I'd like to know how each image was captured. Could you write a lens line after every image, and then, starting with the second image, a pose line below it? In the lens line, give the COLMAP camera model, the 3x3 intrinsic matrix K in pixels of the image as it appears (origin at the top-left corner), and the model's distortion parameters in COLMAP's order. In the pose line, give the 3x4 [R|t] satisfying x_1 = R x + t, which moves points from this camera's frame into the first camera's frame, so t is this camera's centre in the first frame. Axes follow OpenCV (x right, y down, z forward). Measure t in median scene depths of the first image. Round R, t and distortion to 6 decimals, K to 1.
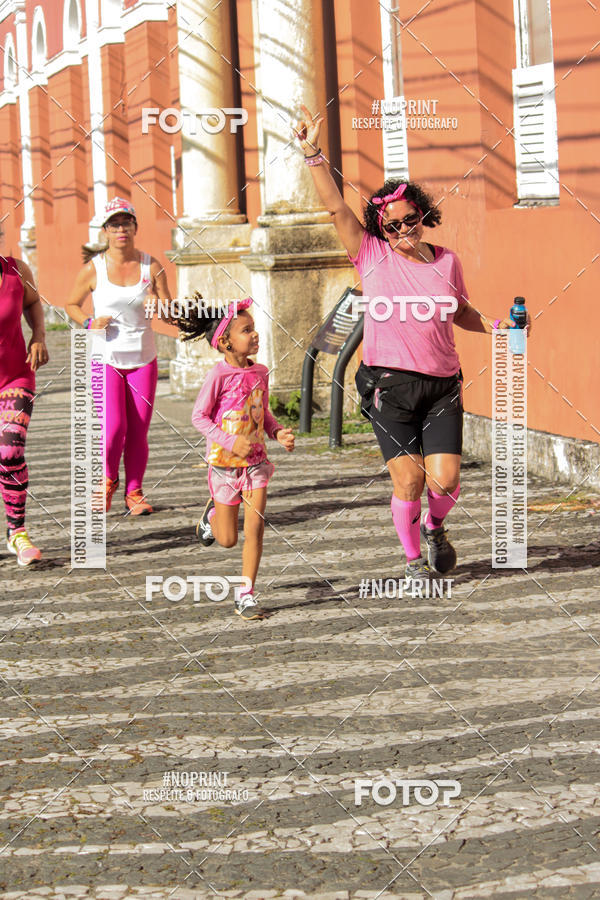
lens RADIAL K [[2411.6, 0, 300.0], [0, 2411.6, 450.0], [0, 0, 1]] dist [-0.358956, 0.009380]
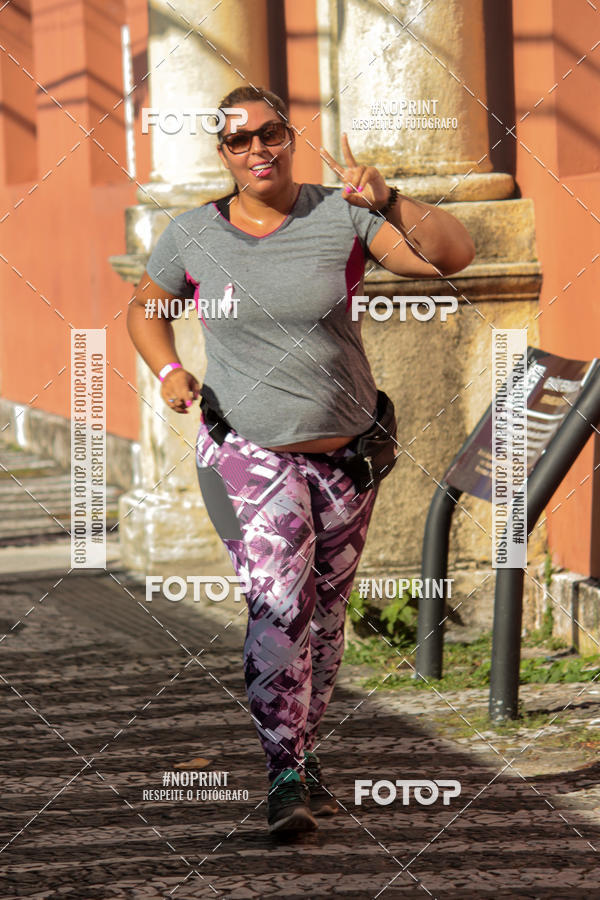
lens RADIAL K [[4459.5, 0, 300.0], [0, 4459.5, 450.0], [0, 0, 1]] dist [0.279683, 6.913530]
pose [[0.999903, 0.007770, -0.011526, -0.013203], [-0.008174, 0.999340, -0.035392, -0.021198], [0.011243, 0.035483, 0.999307, 0.199873]]
